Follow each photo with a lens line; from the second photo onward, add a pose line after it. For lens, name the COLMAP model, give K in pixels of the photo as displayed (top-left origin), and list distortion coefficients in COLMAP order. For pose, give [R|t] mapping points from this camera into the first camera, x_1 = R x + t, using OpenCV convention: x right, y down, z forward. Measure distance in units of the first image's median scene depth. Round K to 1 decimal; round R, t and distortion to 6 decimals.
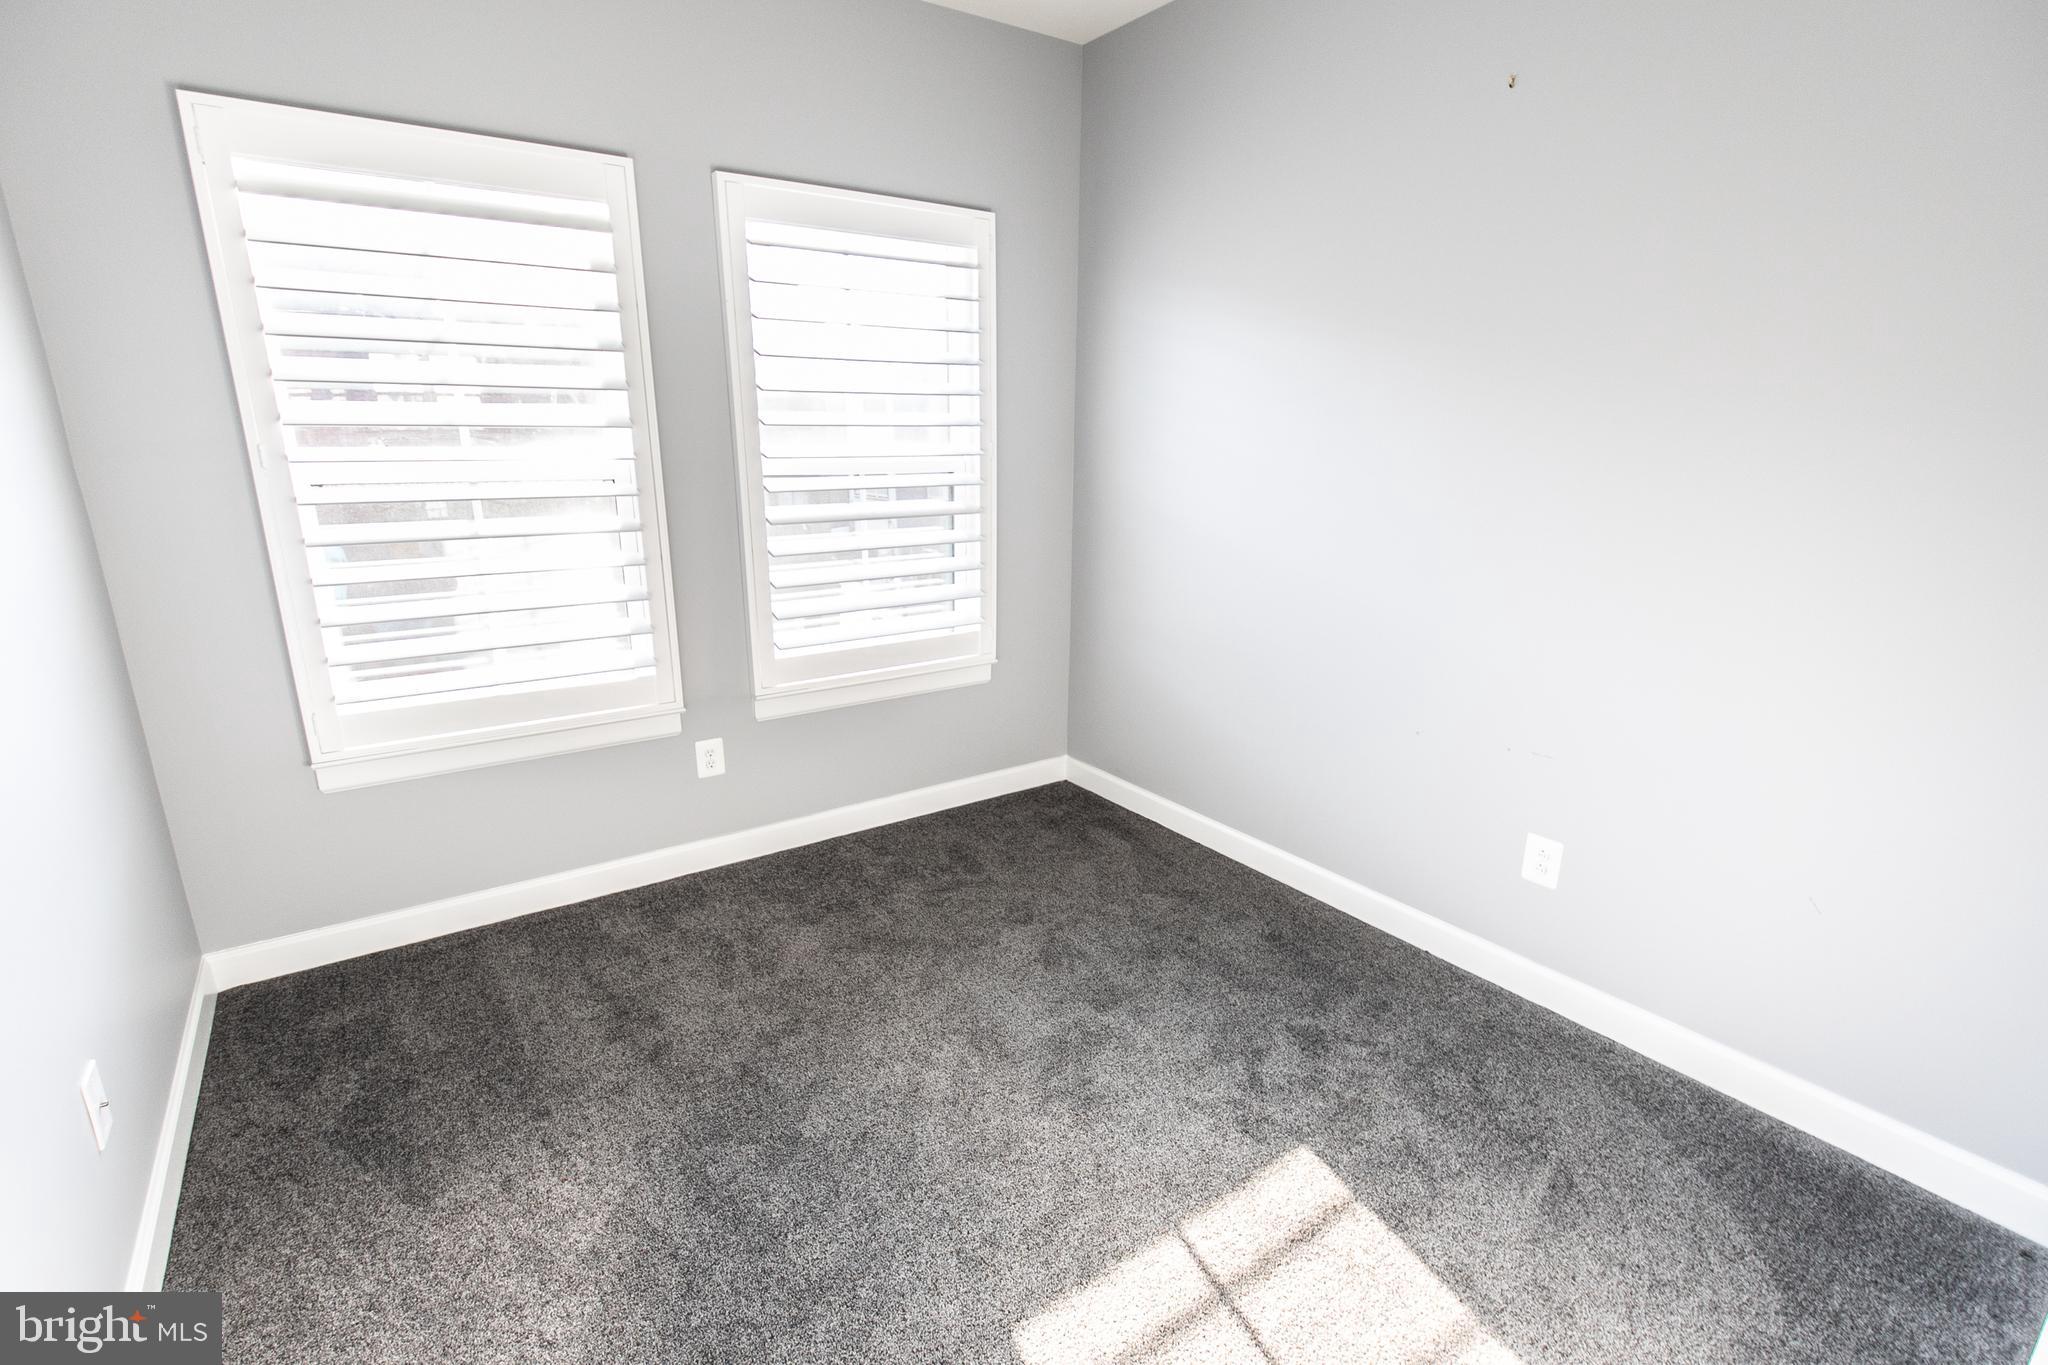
lens RADIAL K [[954.3, 0, 1018.6], [0, 954.3, 710.6], [0, 0, 1]] dist [0.008911, -0.013778]
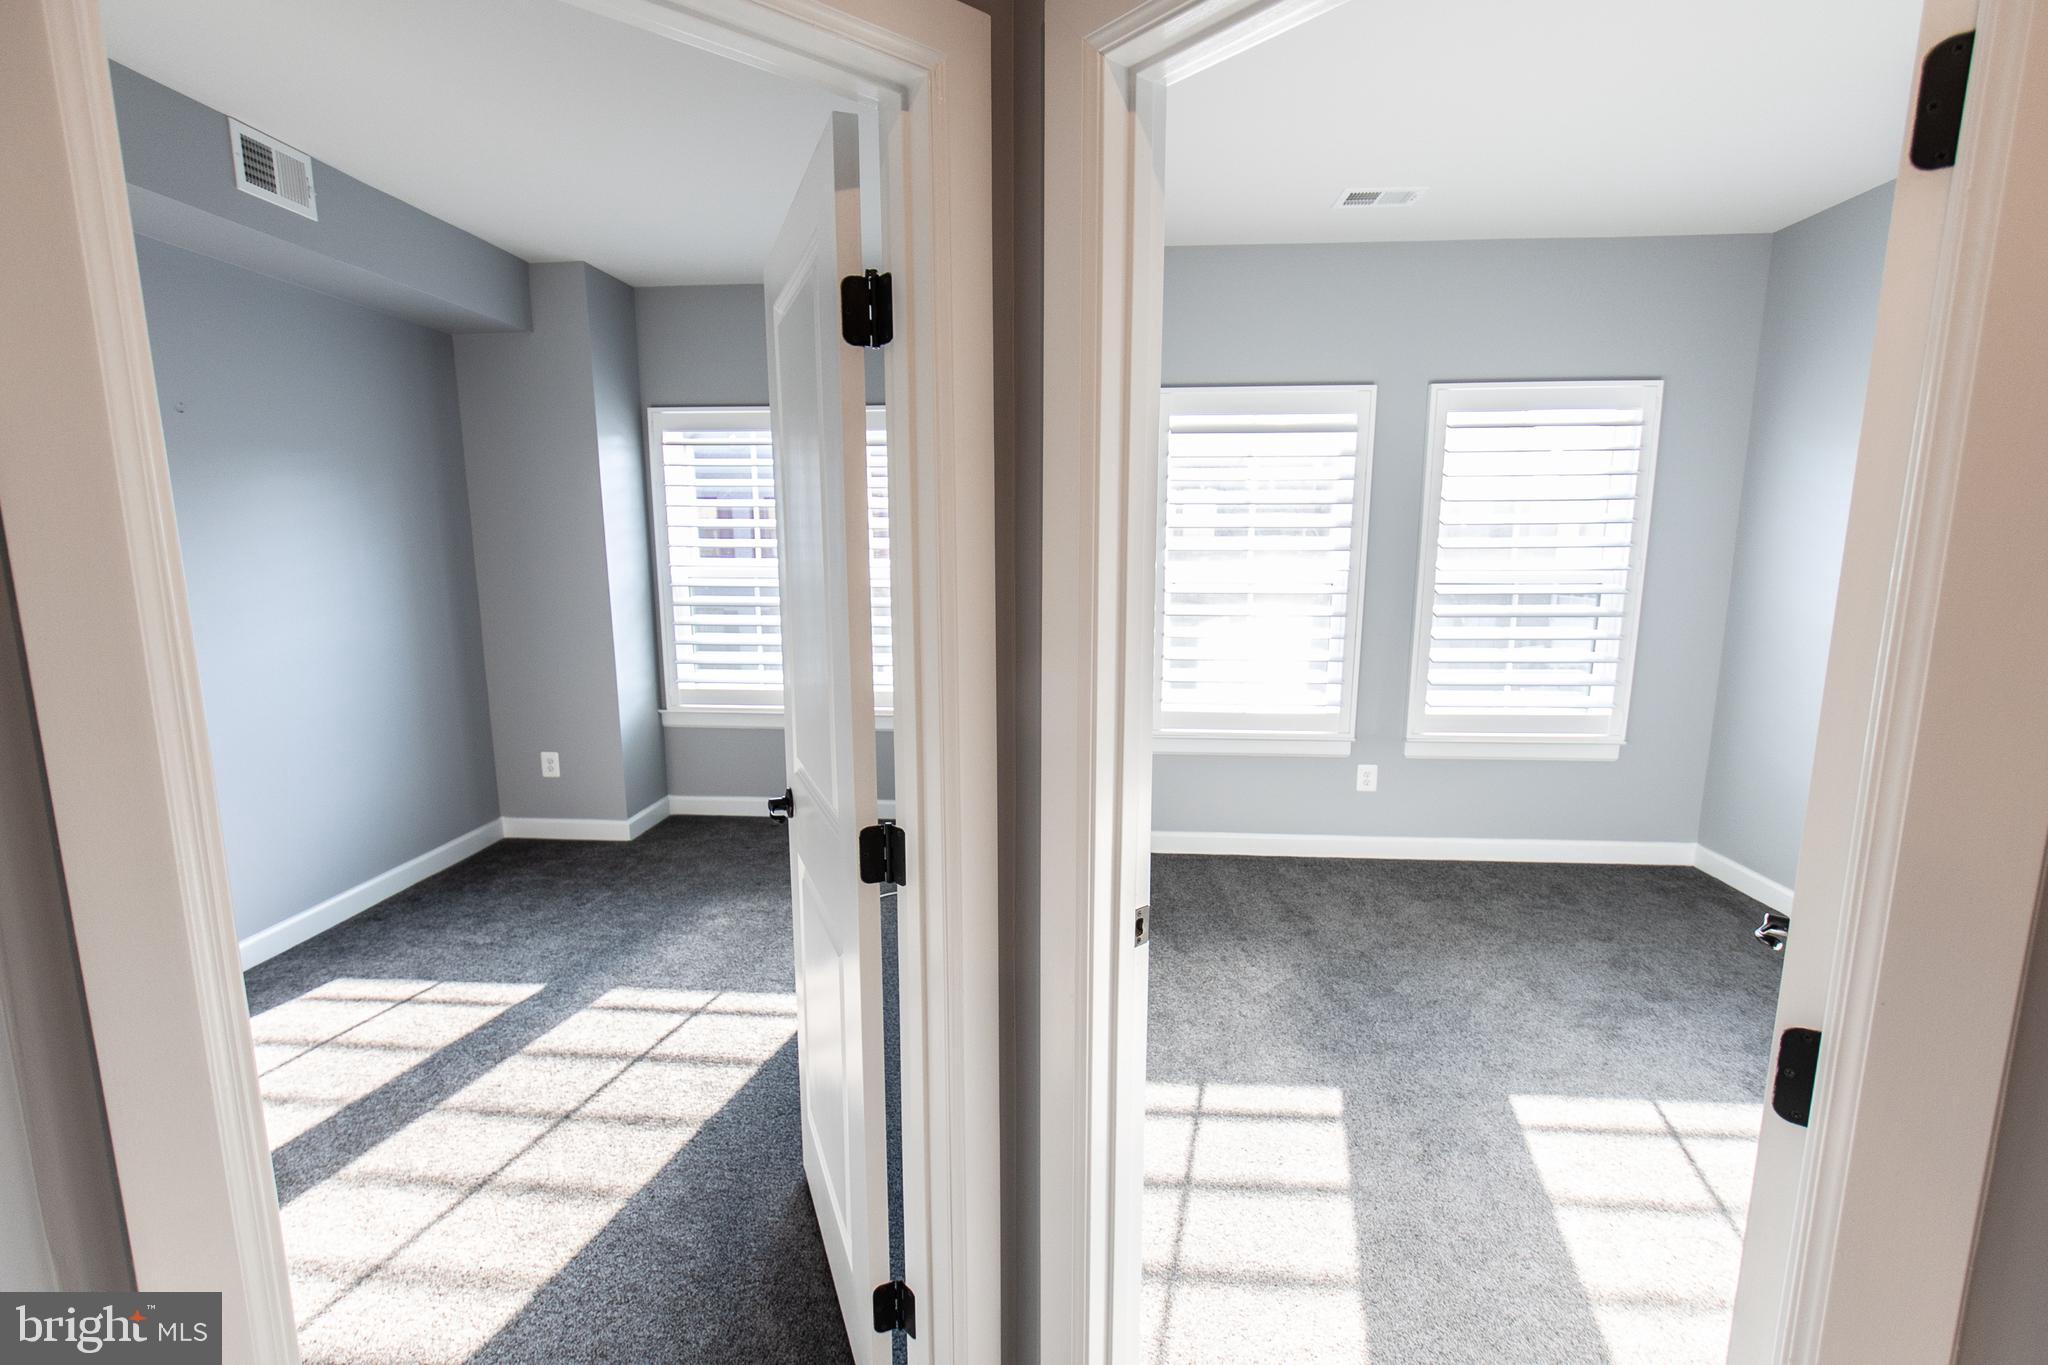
lens RADIAL K [[954.3, 0, 1018.6], [0, 954.3, 710.6], [0, 0, 1]] dist [0.008911, -0.013778]
pose [[0.778200, 0.102239, -0.619639, 0.154120], [-0.170981, 0.983880, -0.052396, 0.124763], [0.604294, 0.146721, 0.783136, -0.471121]]
